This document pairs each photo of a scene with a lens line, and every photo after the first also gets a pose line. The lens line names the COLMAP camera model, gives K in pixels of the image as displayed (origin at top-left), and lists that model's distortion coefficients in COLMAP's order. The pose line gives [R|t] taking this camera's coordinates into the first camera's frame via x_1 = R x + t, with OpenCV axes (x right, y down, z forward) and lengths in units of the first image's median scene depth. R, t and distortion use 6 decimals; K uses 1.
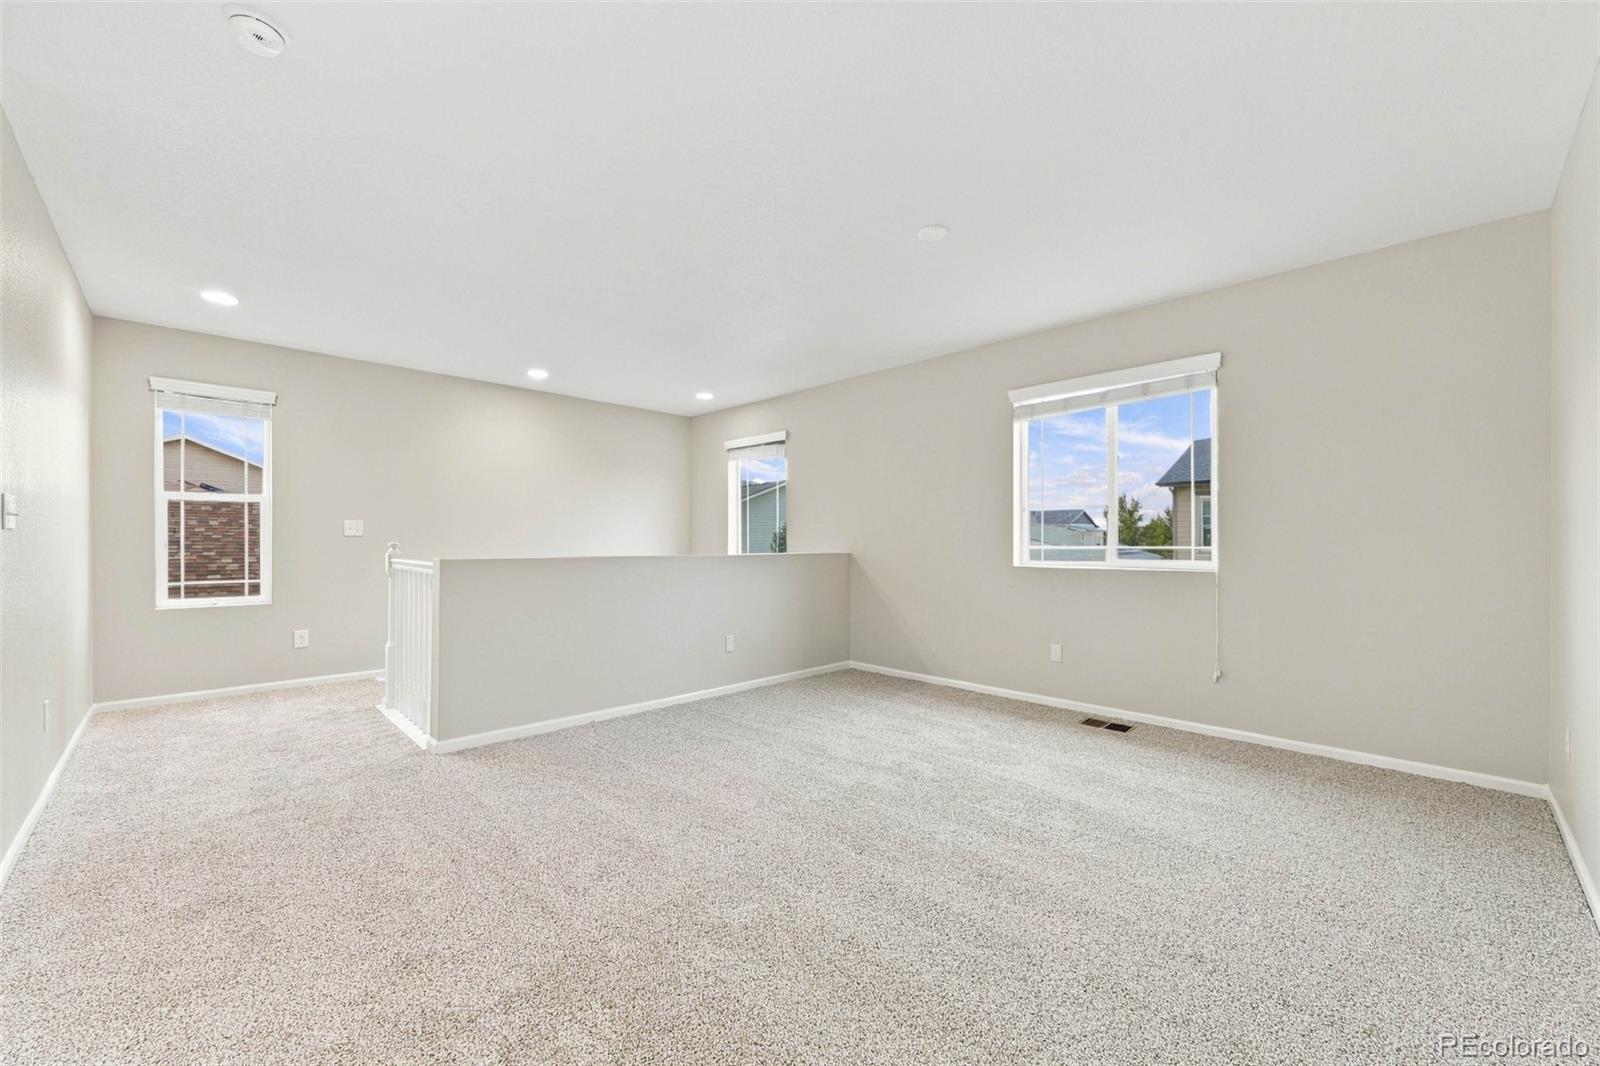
lens RADIAL K [[628.6, 0, 805.1], [0, 628.6, 544.9], [0, 0, 1]] dist [-0.002029, -0.000217]
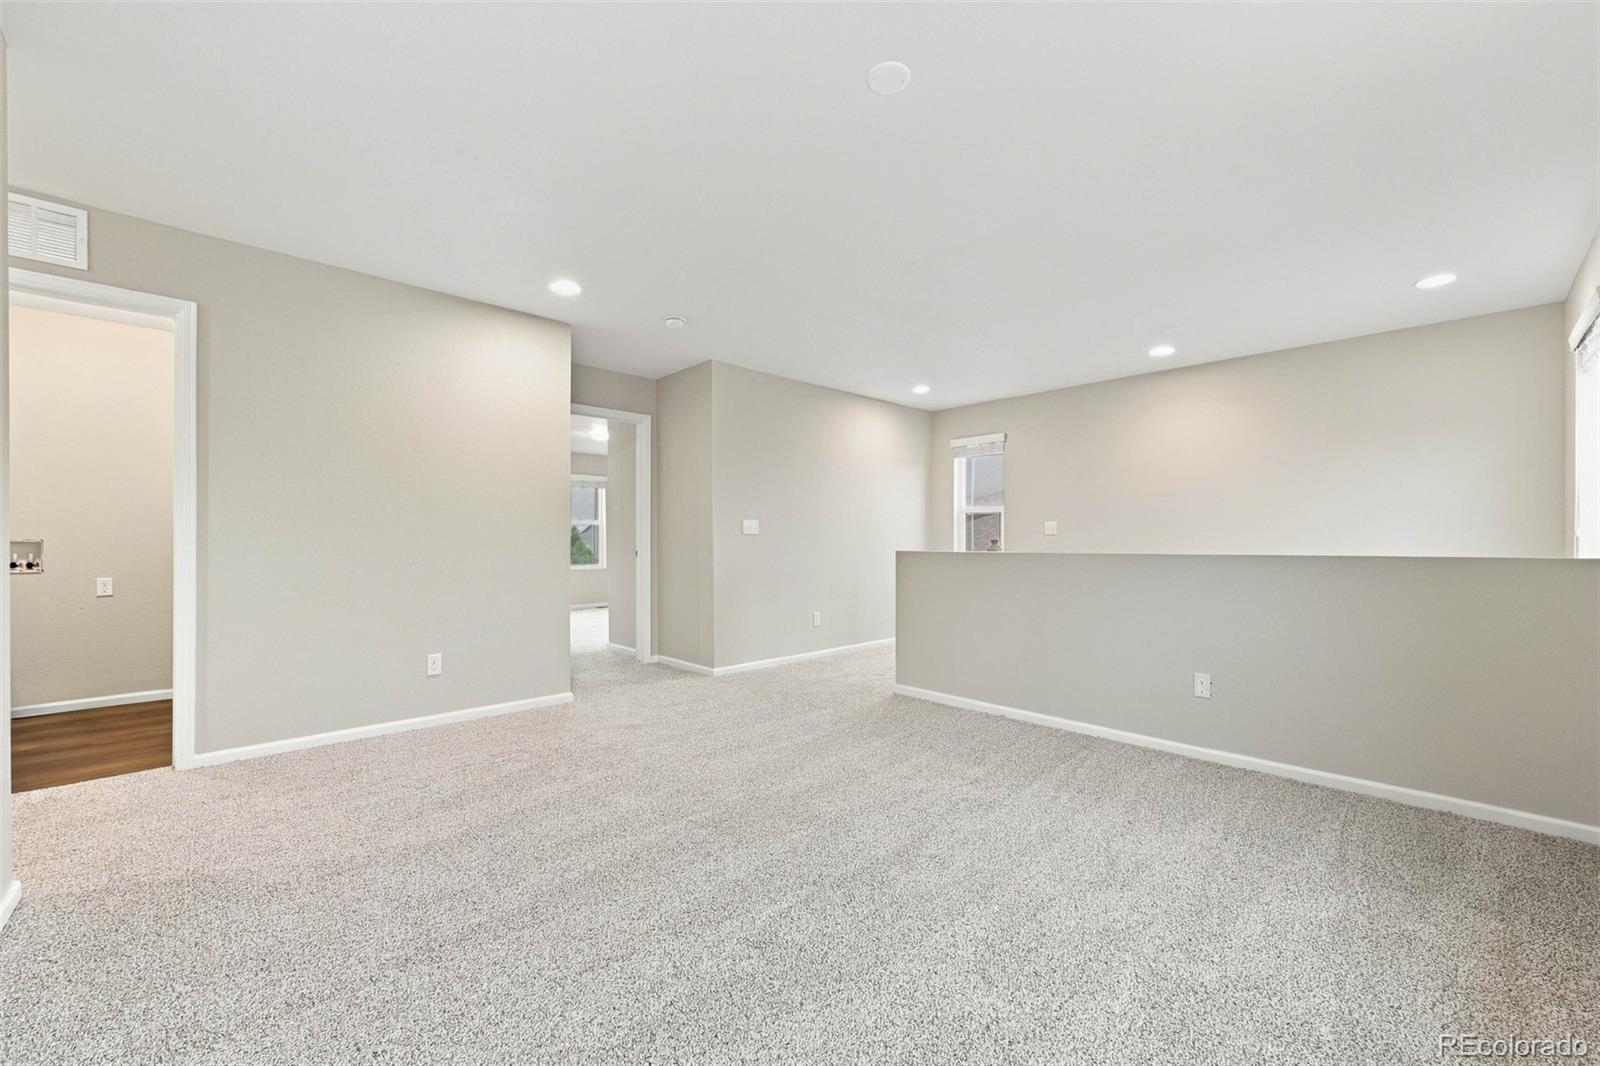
lens RADIAL K [[628.6, 0, 805.1], [0, 628.6, 544.9], [0, 0, 1]] dist [-0.002029, -0.000217]
pose [[-0.014002, 0.007352, -0.999875, 0.746585], [0.010680, 0.999917, 0.007203, -0.005207], [0.999845, -0.010578, -0.014079, 0.766705]]
